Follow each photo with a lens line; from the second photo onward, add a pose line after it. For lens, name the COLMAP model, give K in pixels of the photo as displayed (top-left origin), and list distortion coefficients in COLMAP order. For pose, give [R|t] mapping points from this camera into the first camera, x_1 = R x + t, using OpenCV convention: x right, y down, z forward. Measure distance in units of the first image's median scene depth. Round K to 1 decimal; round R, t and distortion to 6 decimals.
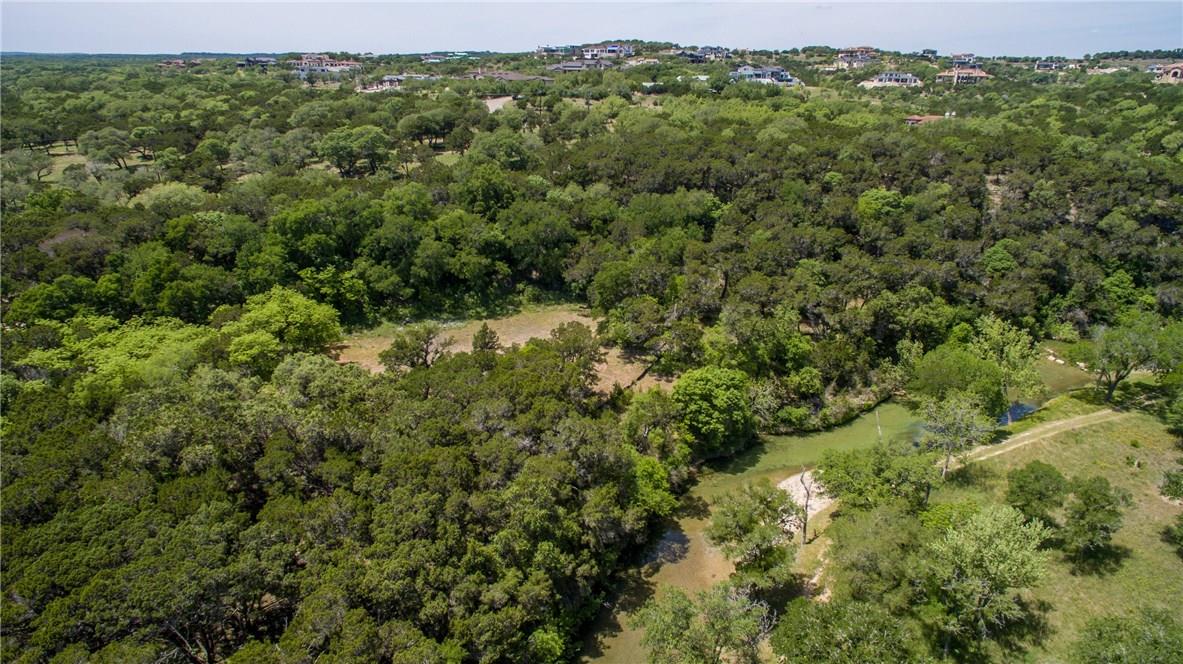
lens RADIAL K [[673.1, 0, 591.5], [0, 673.1, 332.0], [0, 0, 1]] dist [0.006765, -0.000670]
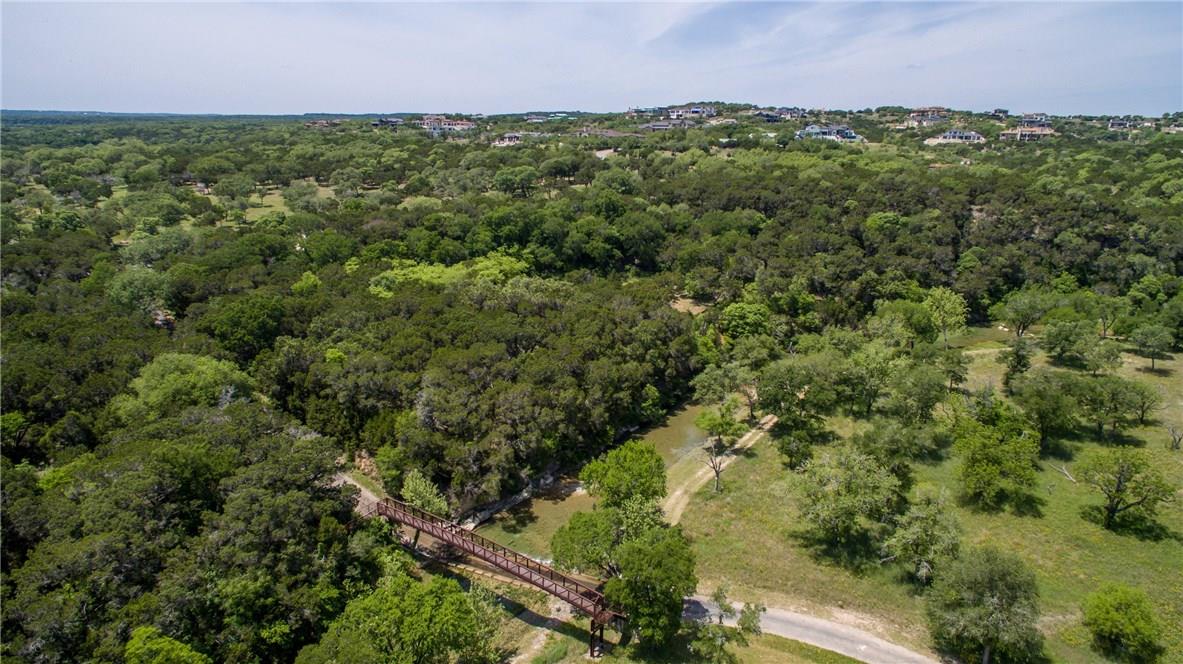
lens RADIAL K [[673.1, 0, 591.5], [0, 673.1, 332.0], [0, 0, 1]] dist [0.006765, -0.000670]
pose [[0.992967, 0.033783, -0.113472, -0.007379], [-0.042419, 0.996313, -0.074578, 0.165260], [0.110534, 0.078867, 0.990738, -0.429519]]
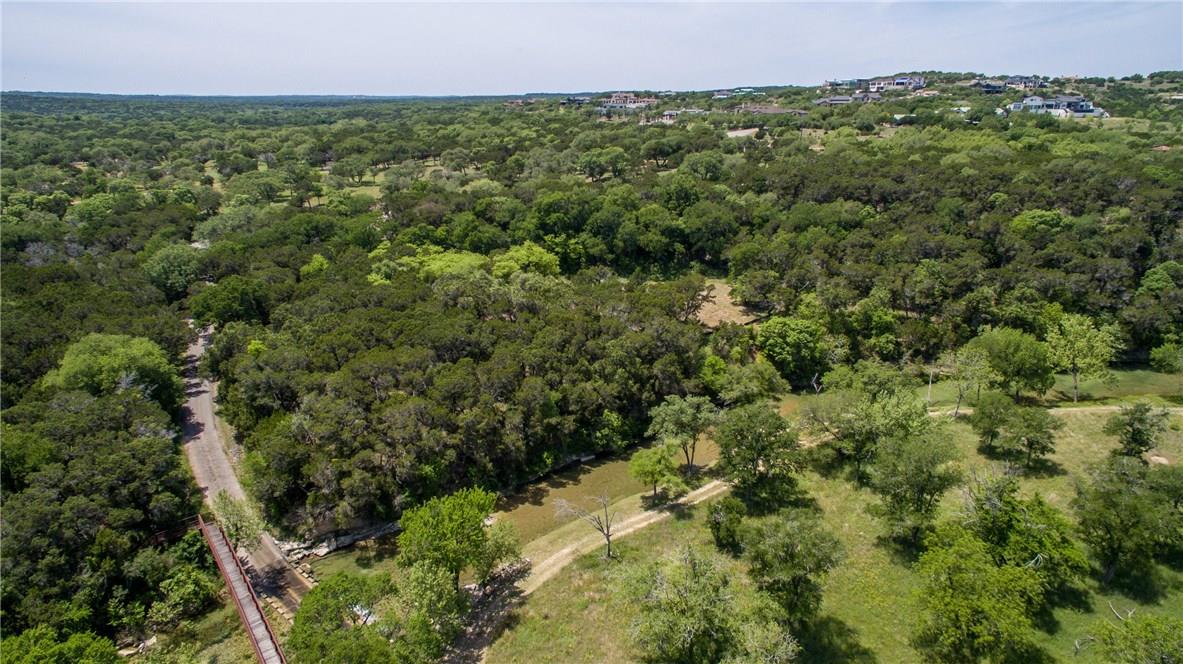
lens RADIAL K [[673.1, 0, 591.5], [0, 673.1, 332.0], [0, 0, 1]] dist [0.006765, -0.000670]
pose [[0.912431, 0.118846, -0.391594, 0.214560], [-0.136360, 0.990511, -0.017111, 0.100927], [0.385844, 0.069011, 0.919979, -0.266415]]
